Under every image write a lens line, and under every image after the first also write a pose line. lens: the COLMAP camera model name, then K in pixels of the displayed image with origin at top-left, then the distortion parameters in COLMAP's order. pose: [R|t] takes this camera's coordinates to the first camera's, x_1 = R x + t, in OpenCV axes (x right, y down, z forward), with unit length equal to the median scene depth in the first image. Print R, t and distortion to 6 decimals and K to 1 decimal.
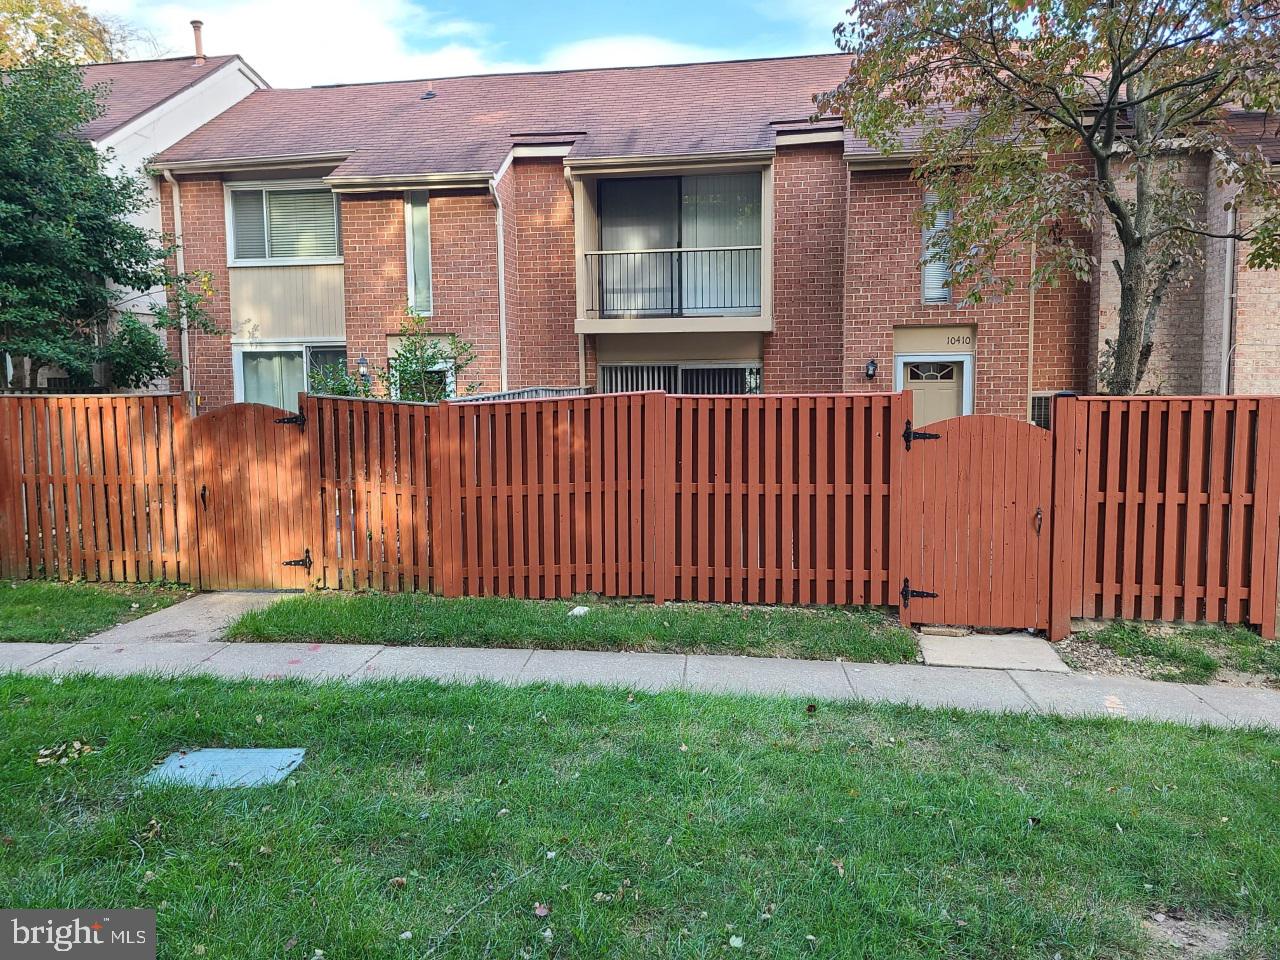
lens RADIAL K [[977.9, 0, 637.9], [0, 977.9, 473.2], [0, 0, 1]] dist [0.053762, 0.002637]
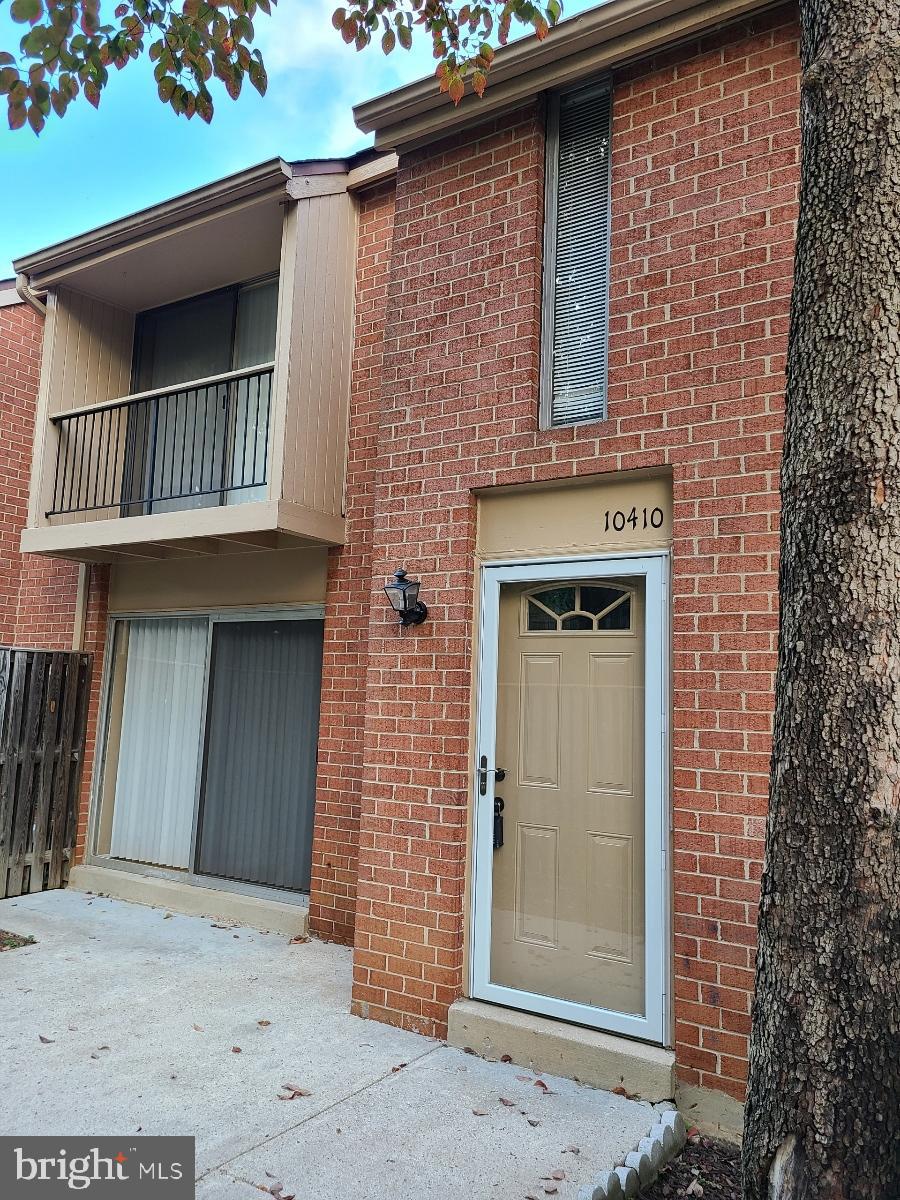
lens RADIAL K [[916.8, 0, 437.1], [0, 916.8, 600.6], [0, 0, 1]] dist [0.053762, 0.002637]
pose [[0.914111, -0.007813, -0.405389, 0.394540], [-0.078893, 0.977278, -0.196730, -0.034307], [0.397715, 0.211815, 0.892724, 0.676749]]
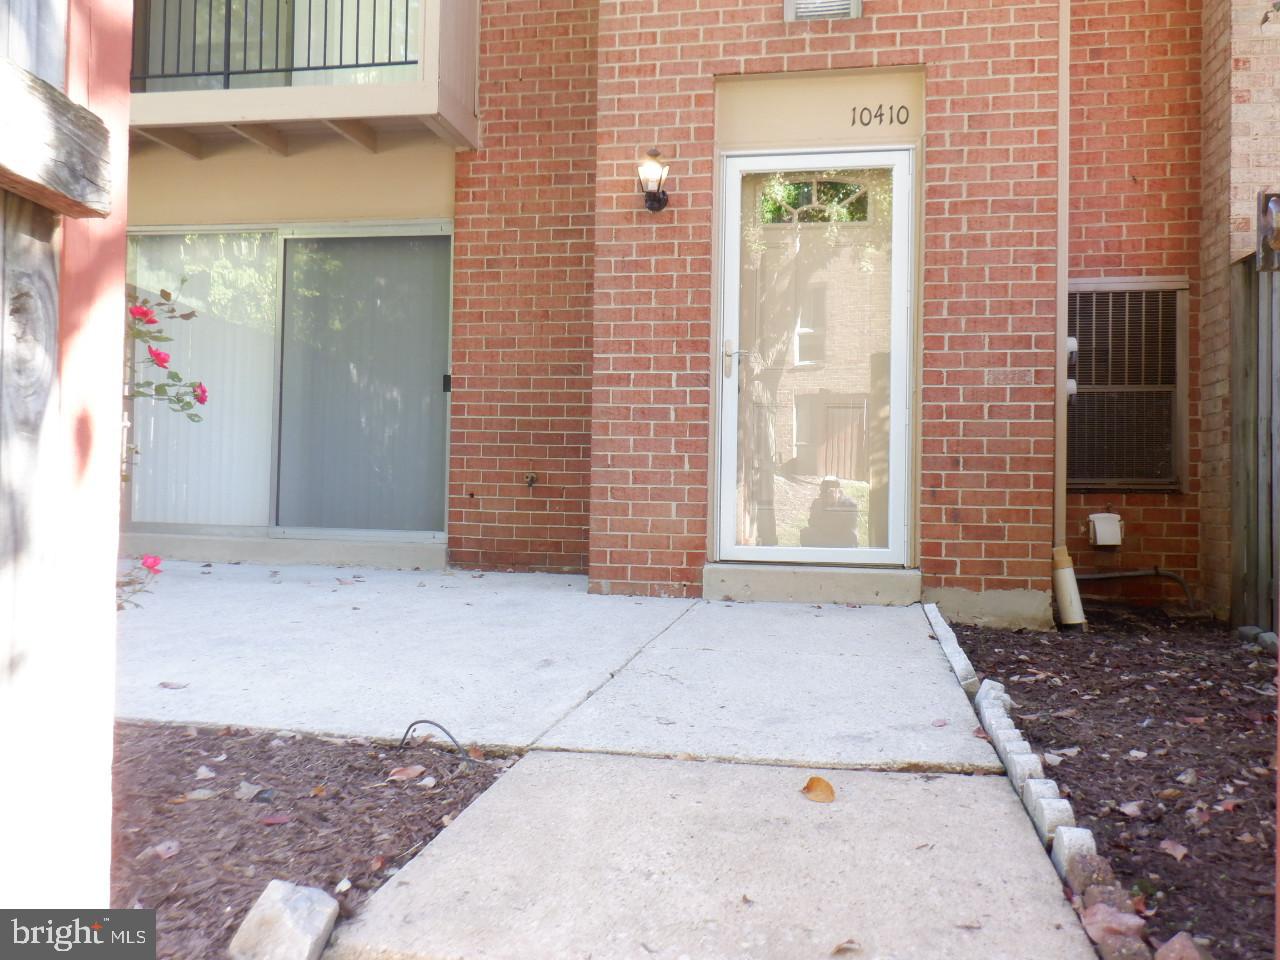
lens RADIAL K [[1056.2, 0, 645.6], [0, 1056.2, 480.9], [0, 0, 1]] dist [0.049716, -0.017091]
pose [[0.999763, 0.020212, 0.008119, 0.231827], [-0.019240, 0.994193, -0.105882, 0.055244], [-0.010211, 0.105701, 0.994346, 0.594987]]
